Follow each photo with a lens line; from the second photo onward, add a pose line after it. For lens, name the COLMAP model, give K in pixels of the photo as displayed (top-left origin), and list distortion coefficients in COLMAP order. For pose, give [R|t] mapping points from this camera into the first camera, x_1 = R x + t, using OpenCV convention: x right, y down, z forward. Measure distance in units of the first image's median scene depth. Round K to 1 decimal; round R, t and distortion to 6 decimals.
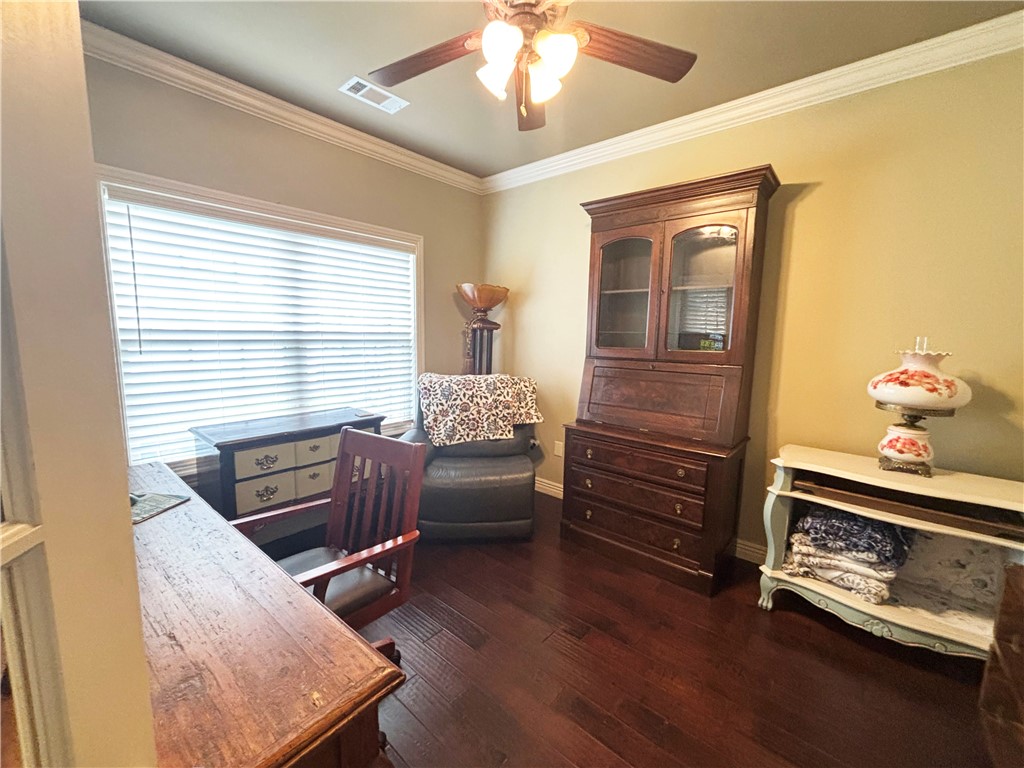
lens RADIAL K [[415.5, 0, 512.7], [0, 415.5, 383.3], [0, 0, 1]] dist [0.000654, 0.000121]
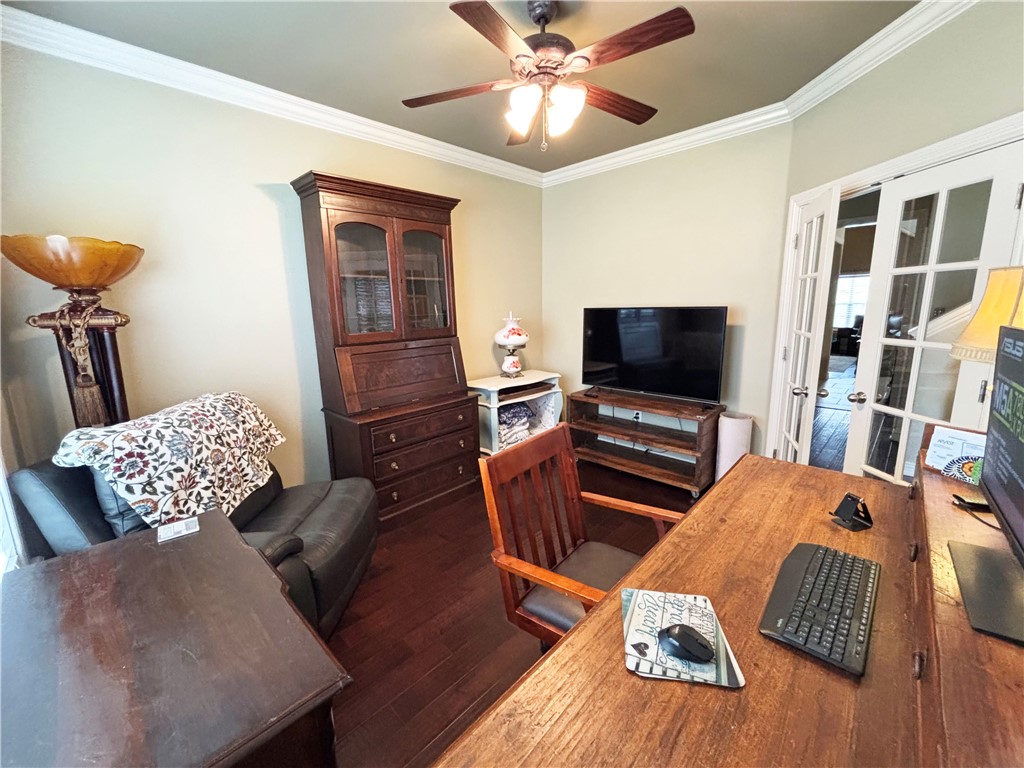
lens RADIAL K [[415.5, 0, 512.2], [0, 415.5, 382.7], [0, 0, 1]] dist [0.000654, 0.000121]
pose [[0.038739, -0.200217, 0.978985, -0.660771], [0.148125, 0.970048, 0.192527, -0.098197], [-0.988210, 0.137554, 0.067236, 0.525863]]
